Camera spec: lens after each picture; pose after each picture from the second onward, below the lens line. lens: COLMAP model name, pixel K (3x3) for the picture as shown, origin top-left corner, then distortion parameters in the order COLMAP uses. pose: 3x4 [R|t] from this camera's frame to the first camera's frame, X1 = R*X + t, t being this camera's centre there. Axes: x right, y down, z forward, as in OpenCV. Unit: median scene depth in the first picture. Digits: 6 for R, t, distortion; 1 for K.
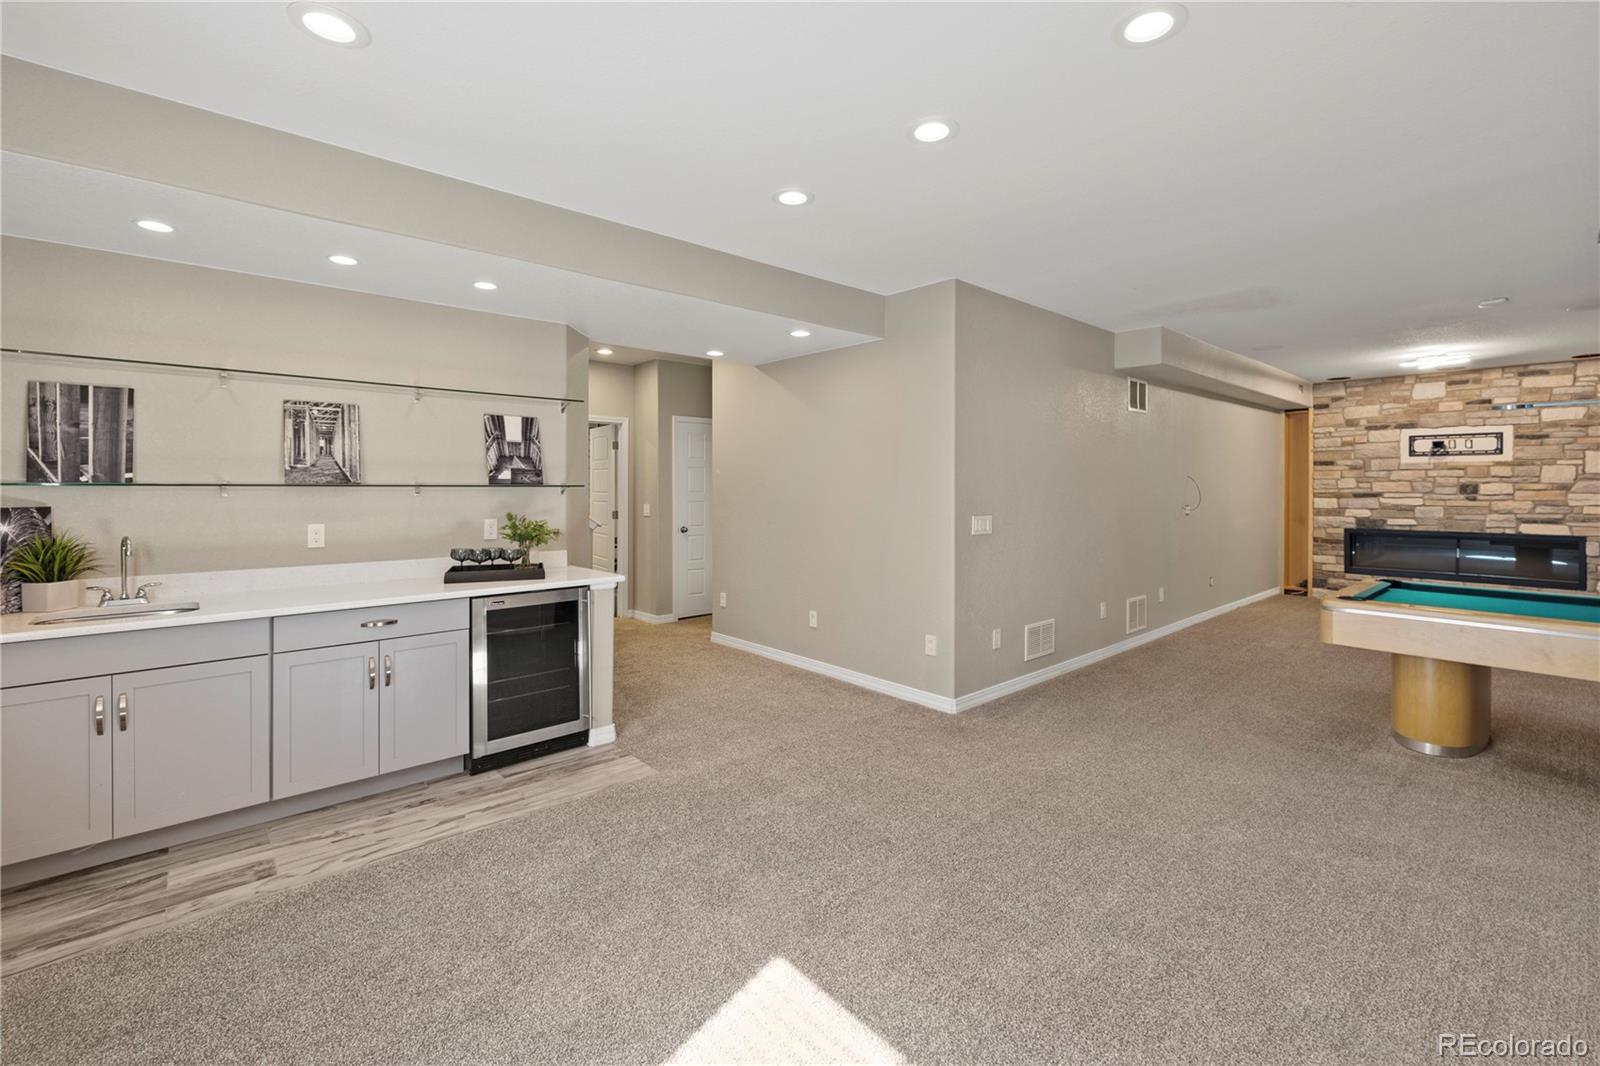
lens RADIAL K [[682.1, 0, 795.3], [0, 682.1, 496.3], [0, 0, 1]] dist [0.000119, 0.000002]
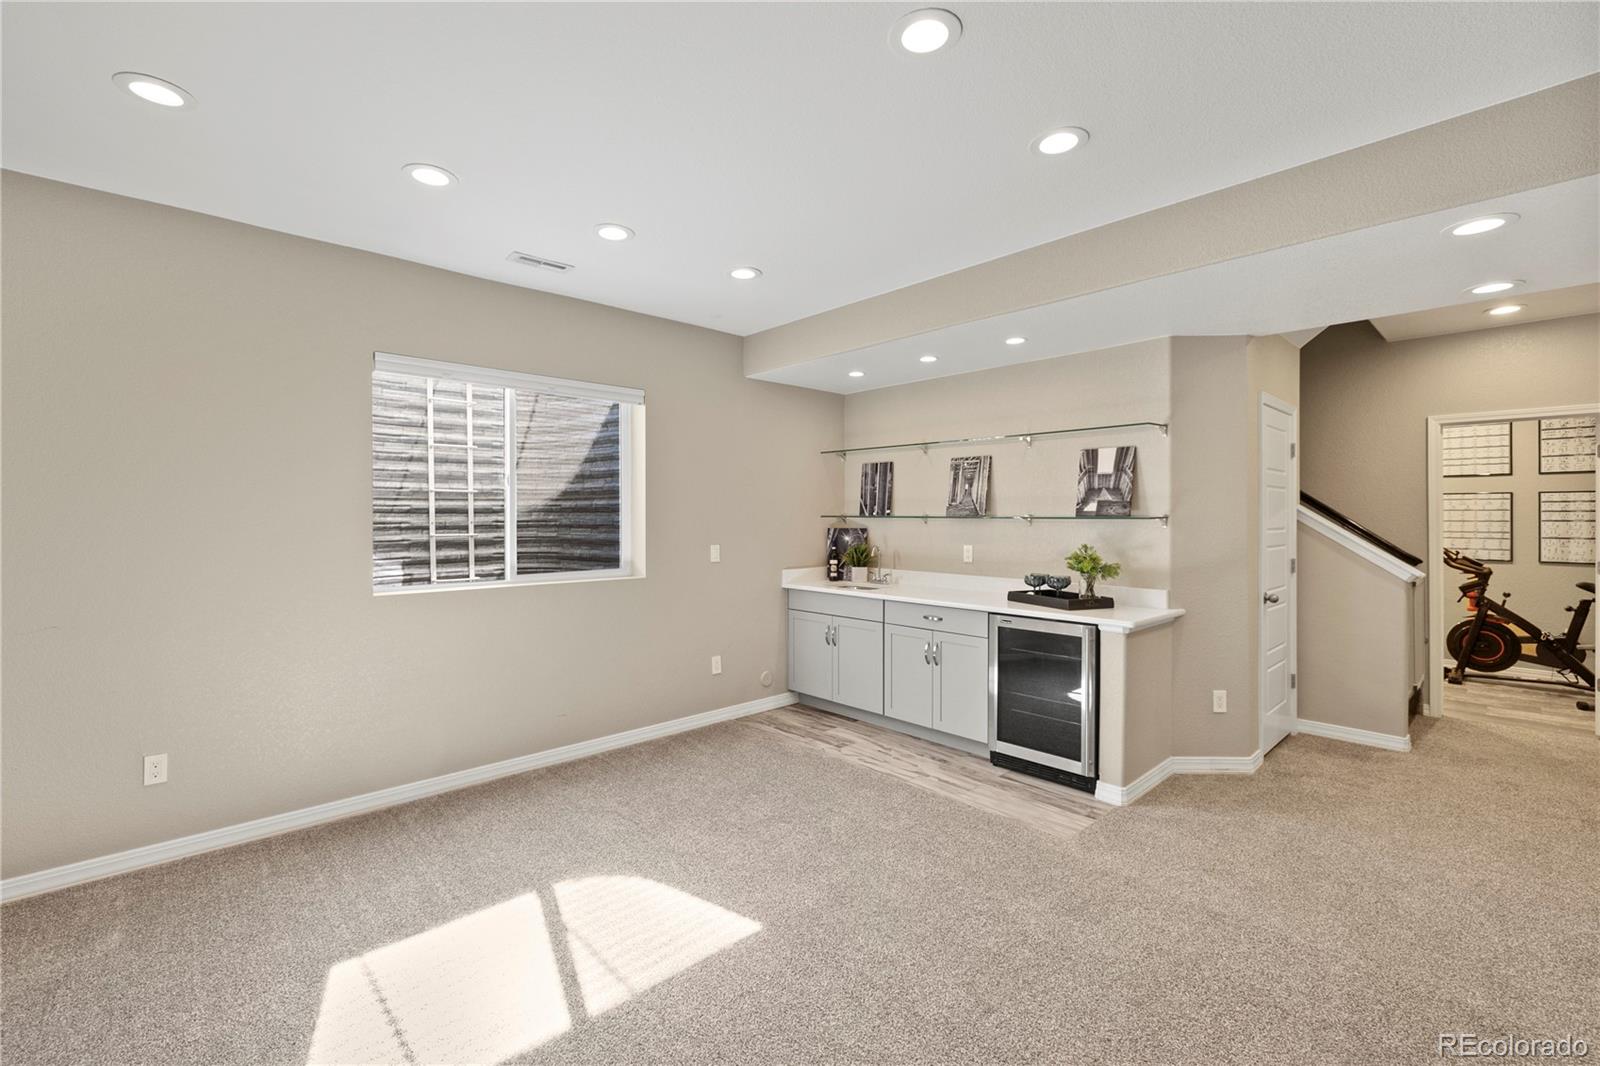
lens RADIAL K [[692.0, 0, 794.5], [0, 692.0, 513.5], [0, 0, 1]] dist [0.001280, 0.000198]
pose [[0.022730, -0.003376, -0.999736, 0.731623], [-0.015189, 0.999878, -0.003722, -0.013415], [0.999626, 0.015270, 0.022676, 0.645418]]
